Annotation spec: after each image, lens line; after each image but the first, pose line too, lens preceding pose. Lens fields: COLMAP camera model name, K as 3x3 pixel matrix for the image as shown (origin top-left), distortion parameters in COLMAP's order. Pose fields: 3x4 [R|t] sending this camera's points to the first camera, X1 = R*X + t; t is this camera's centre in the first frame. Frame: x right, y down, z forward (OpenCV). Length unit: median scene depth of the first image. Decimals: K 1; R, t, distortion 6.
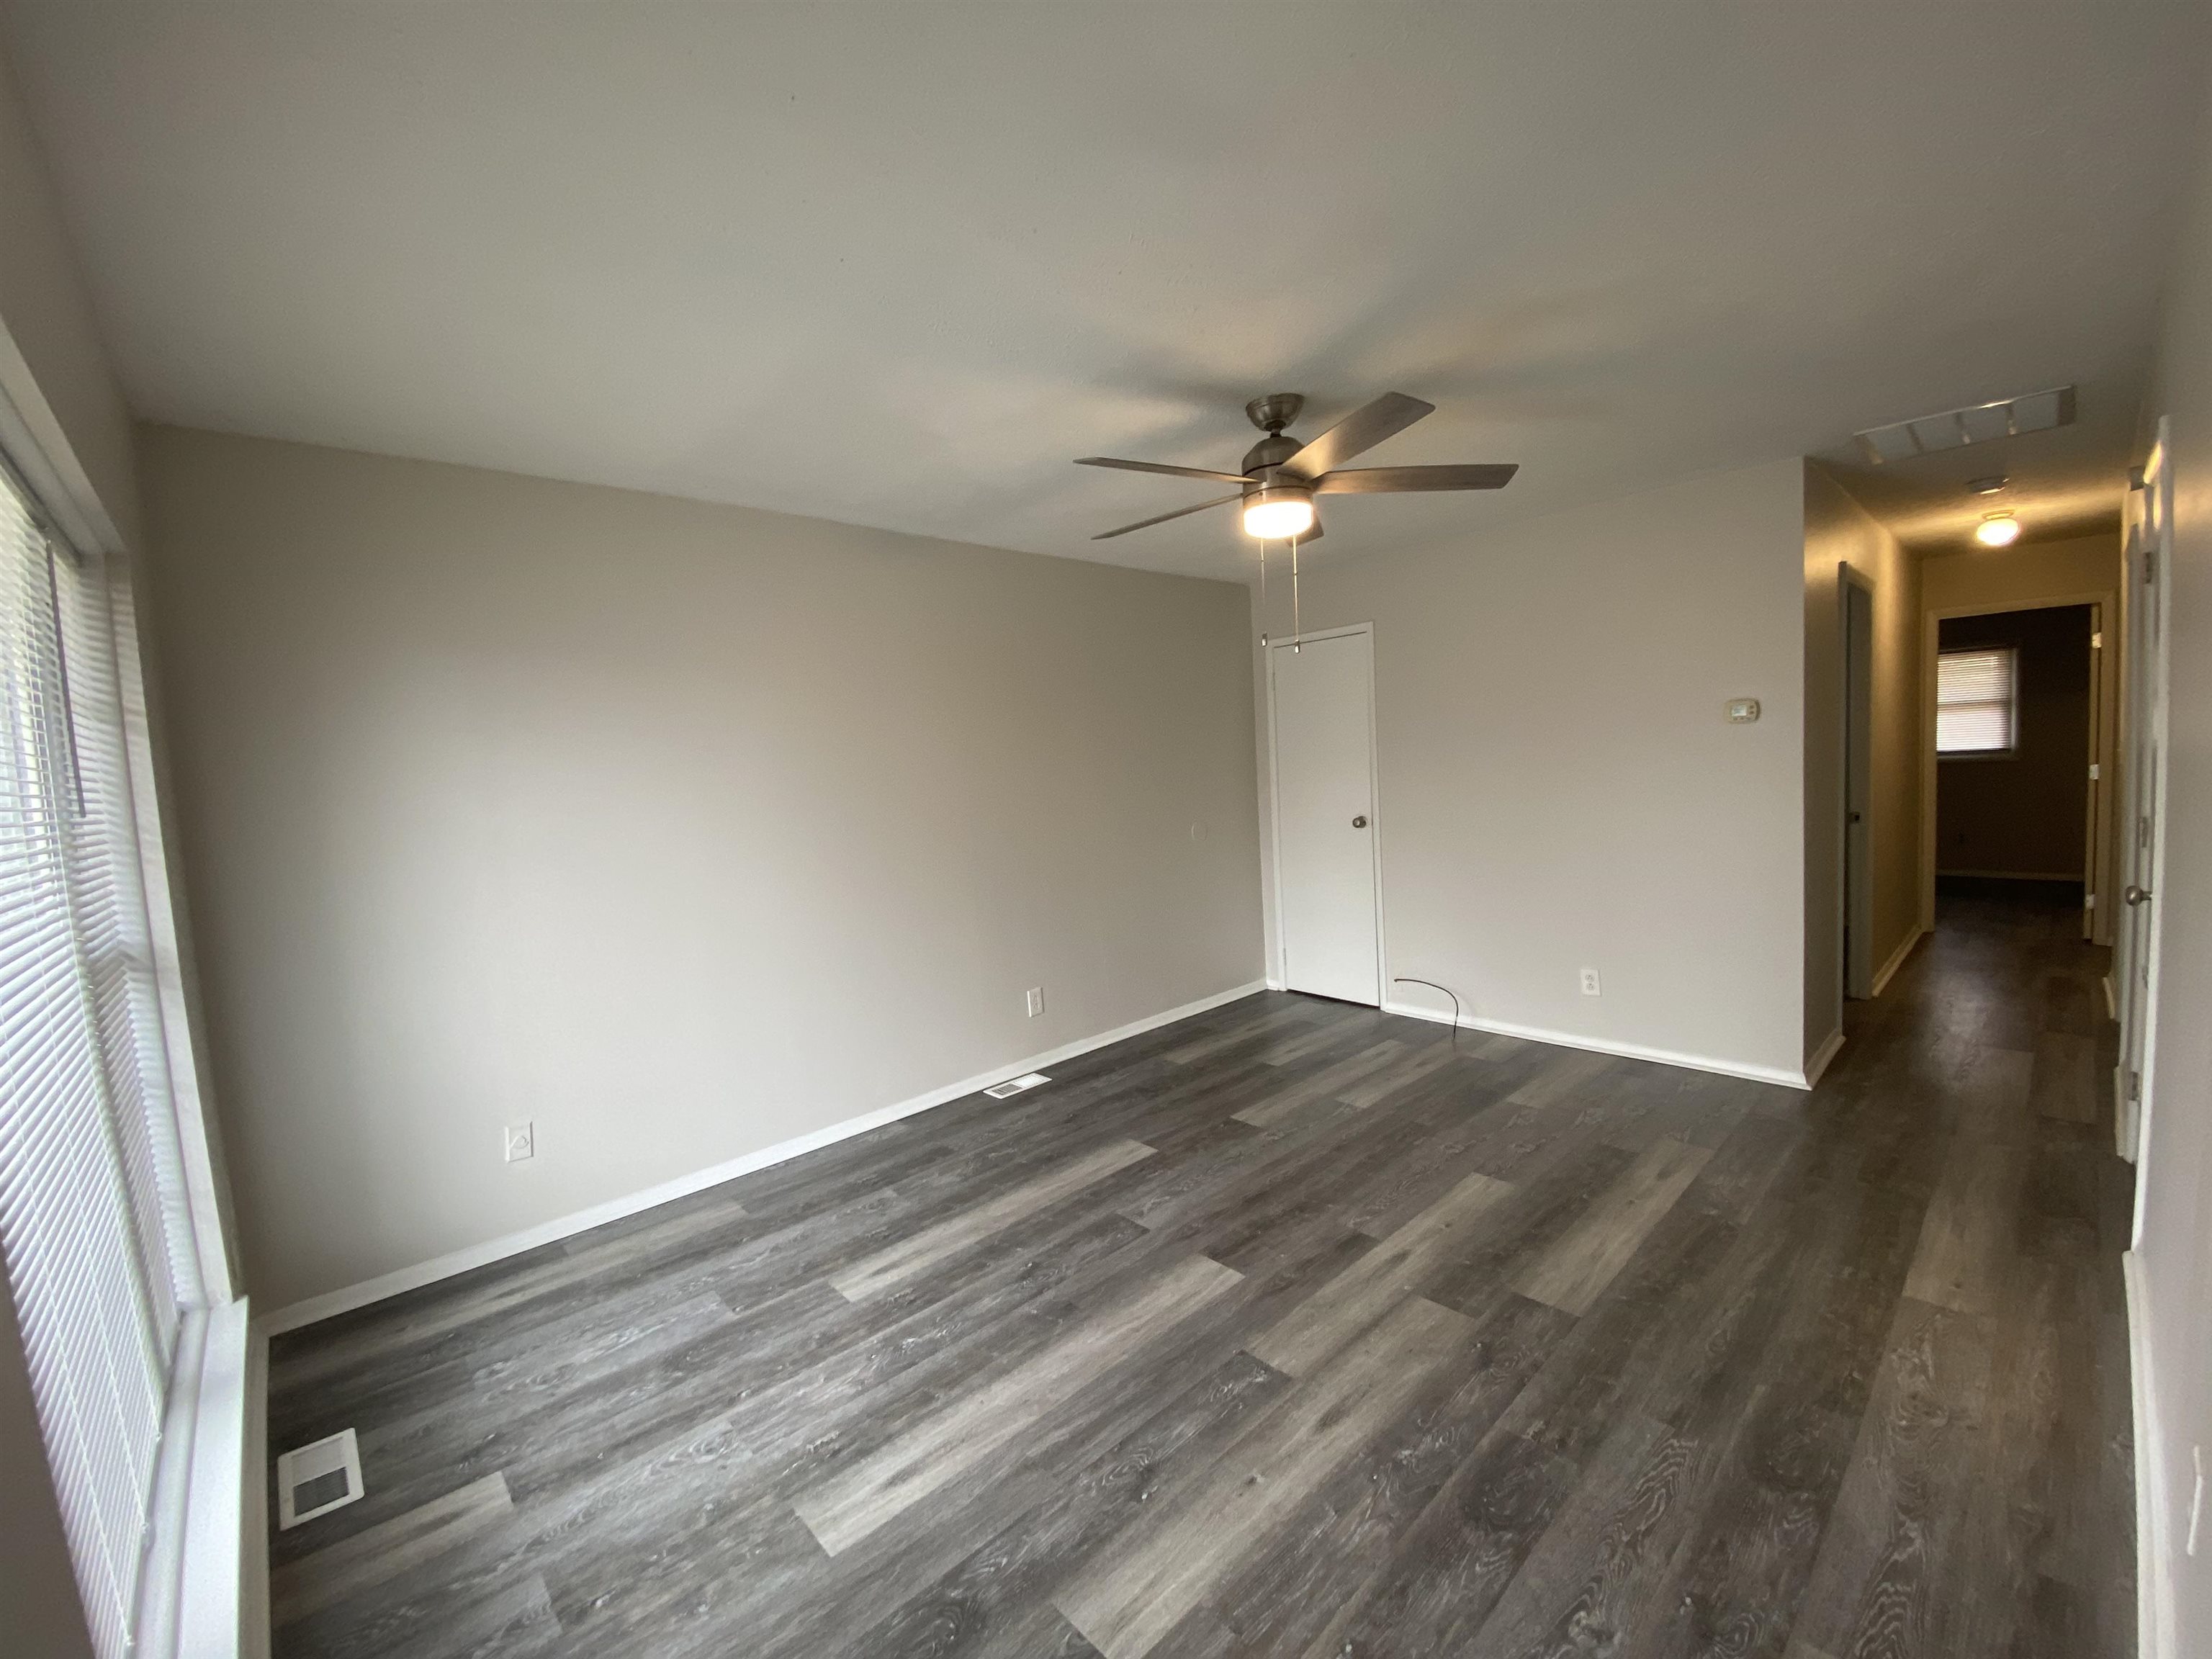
lens RADIAL K [[906.1, 0, 1107.2], [0, 906.1, 831.5], [0, 0, 1]] dist [-0.002160, -0.000427]
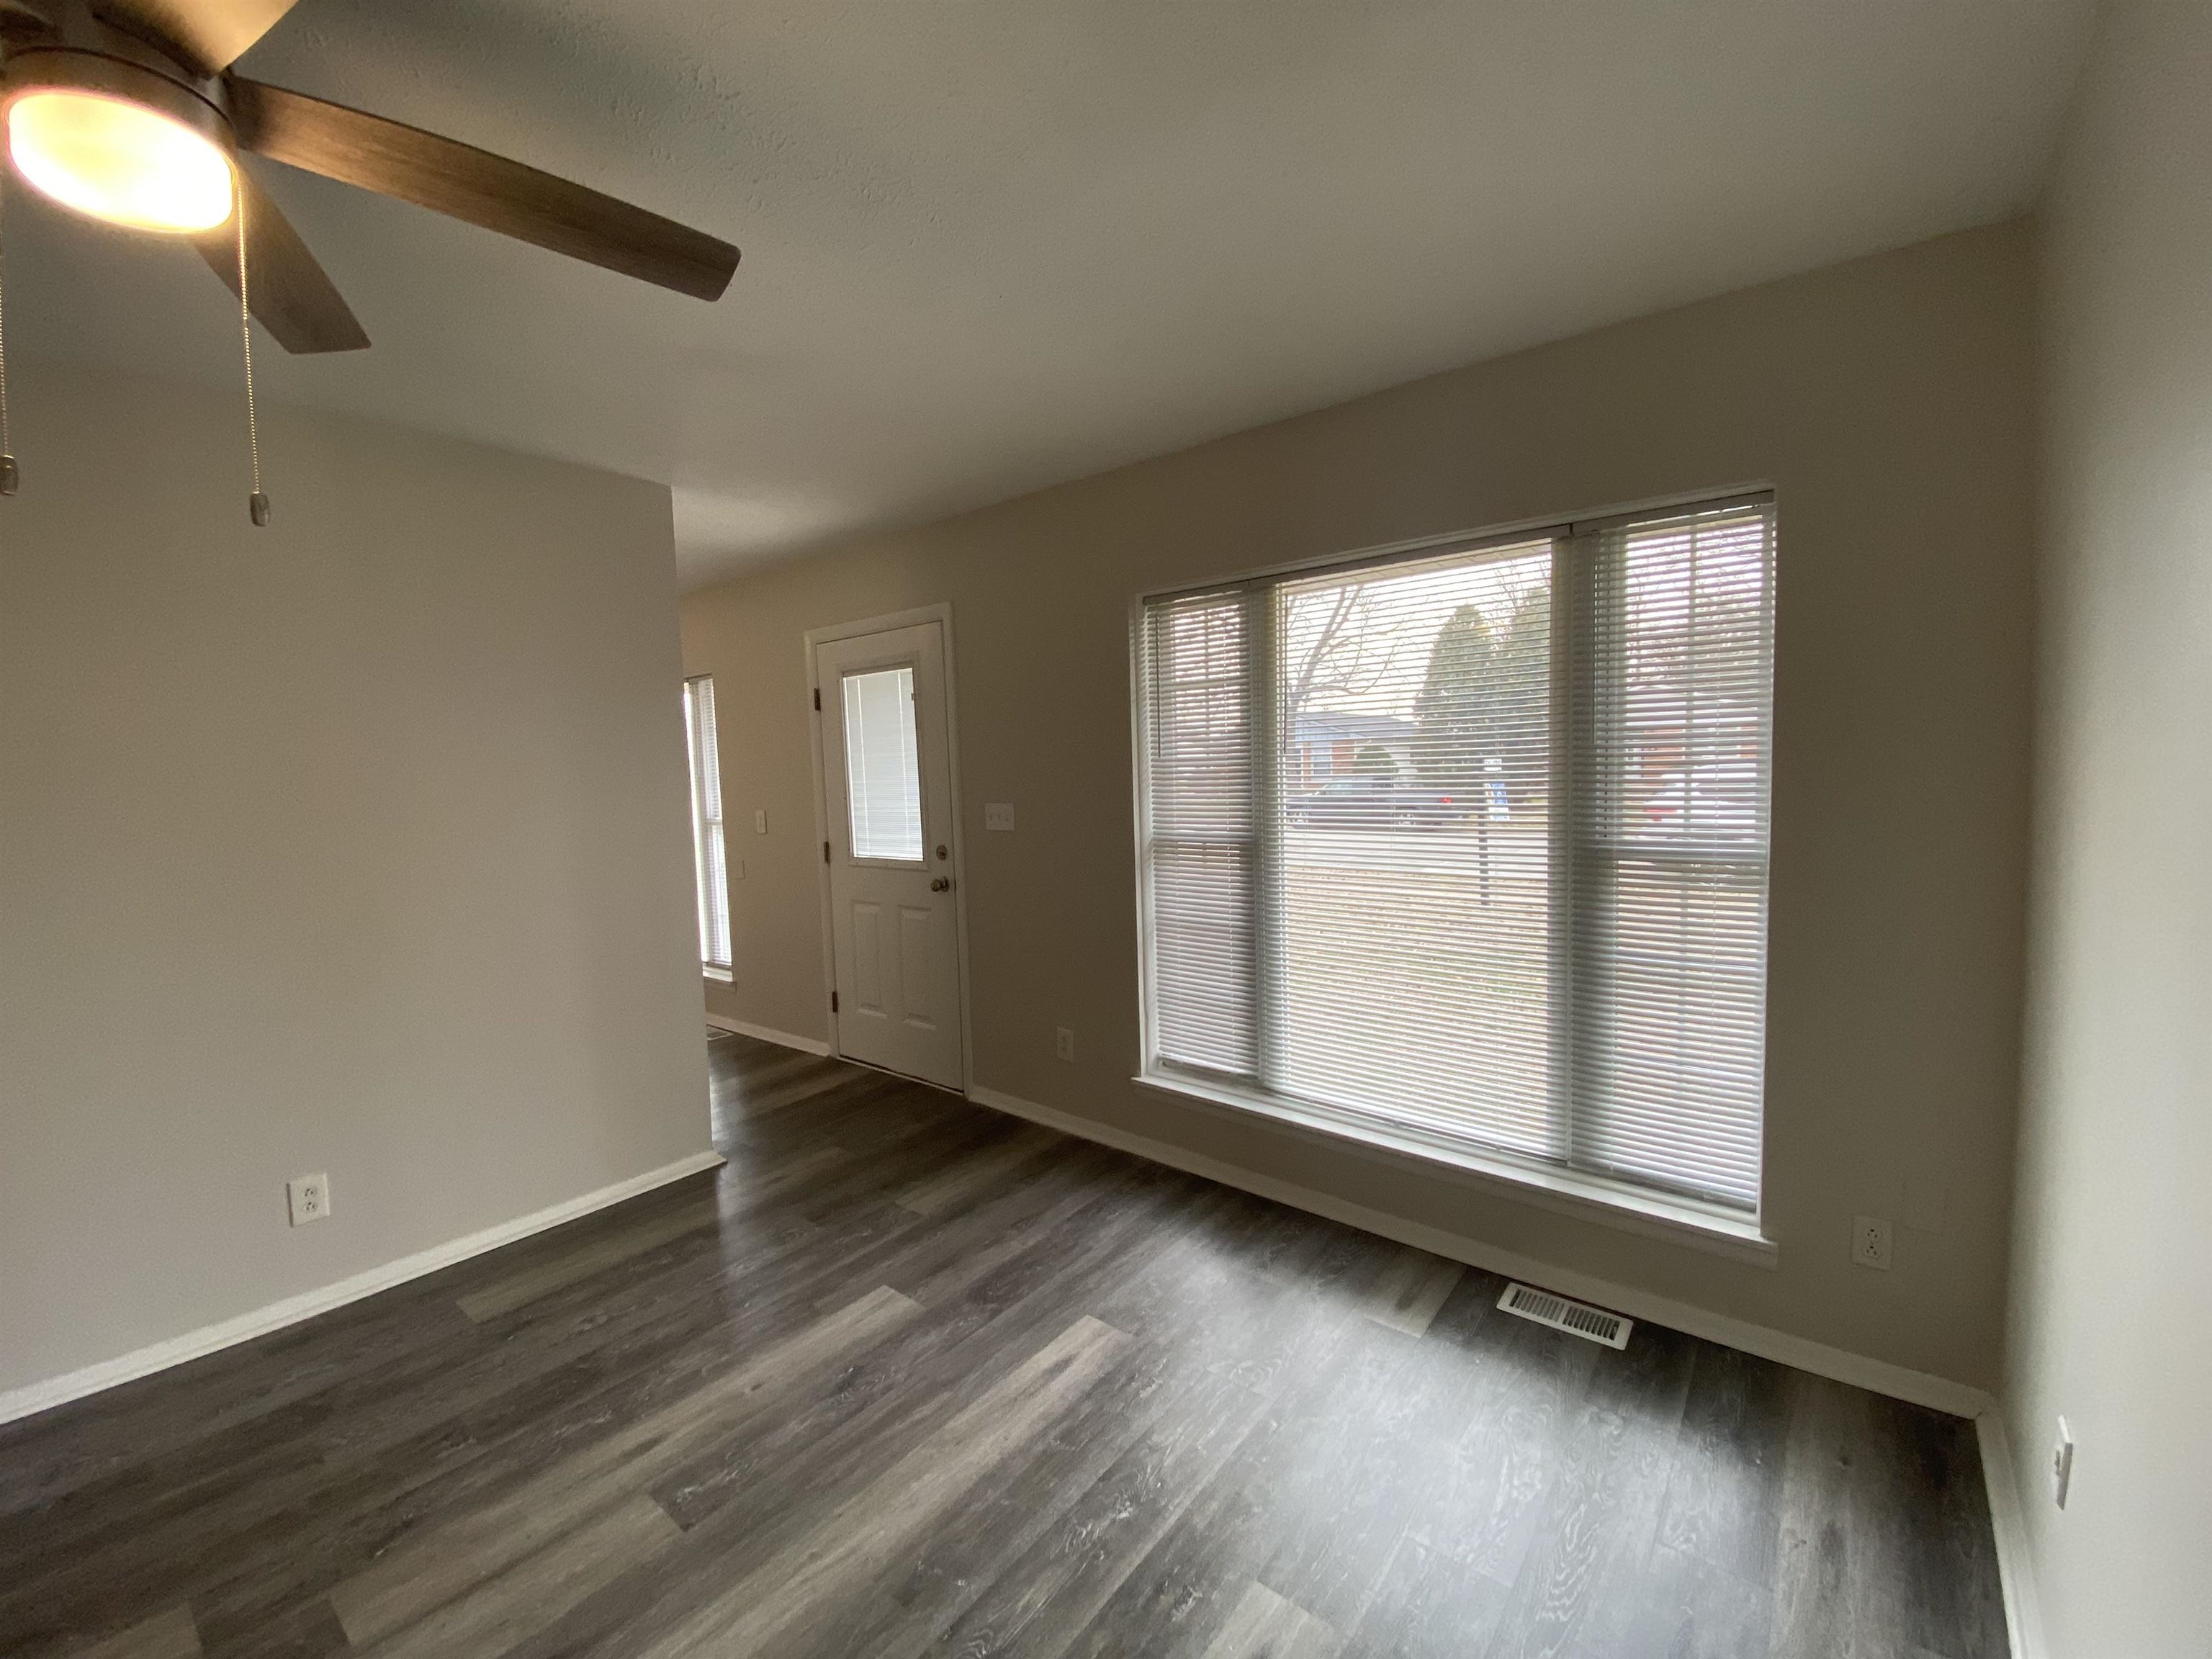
lens RADIAL K [[906.1, 0, 1105.1], [0, 906.1, 825.0], [0, 0, 1]] dist [-0.002160, -0.000427]
pose [[-0.984799, 0.102436, -0.140279, -0.180090], [0.079829, 0.984167, 0.158246, -0.140666], [0.154268, 0.144642, -0.977384, 1.915540]]
